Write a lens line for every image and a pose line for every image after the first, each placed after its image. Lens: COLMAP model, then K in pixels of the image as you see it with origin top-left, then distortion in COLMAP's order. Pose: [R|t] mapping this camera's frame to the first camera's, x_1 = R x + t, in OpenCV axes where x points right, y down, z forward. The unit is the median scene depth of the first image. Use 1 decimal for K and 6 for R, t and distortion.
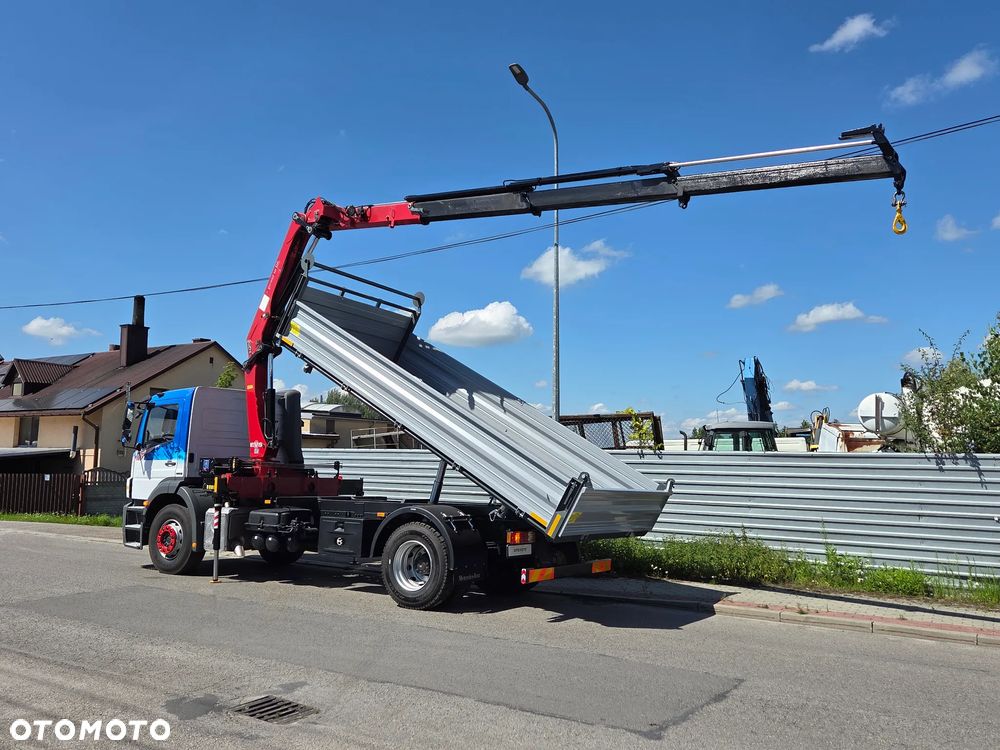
lens RADIAL K [[825.4, 0, 497.1], [0, 825.4, 378.7], [0, 0, 1]] dist [0.049841, 0.003774]
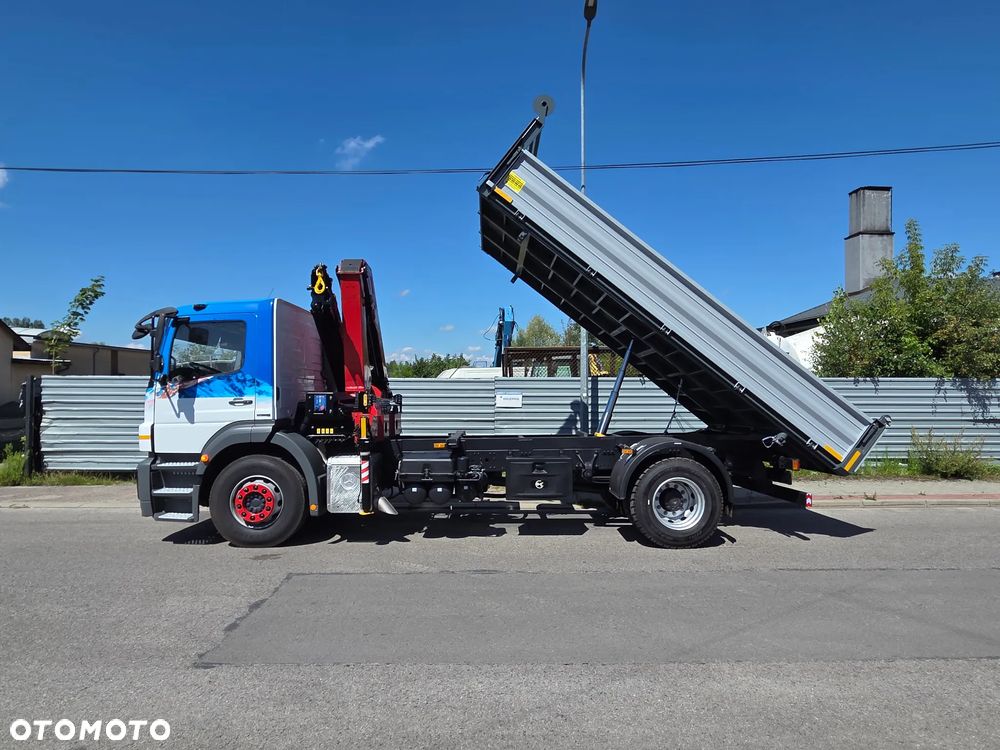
lens RADIAL K [[585.0, 0, 503.9], [0, 585.0, 387.5], [0, 0, 1]] dist [-0.009096, 0.009616]
pose [[0.822202, -0.018973, 0.568879, -0.508387], [-0.043775, 0.994376, 0.096433, 0.031261], [-0.567510, -0.104190, 0.816748, 0.466176]]
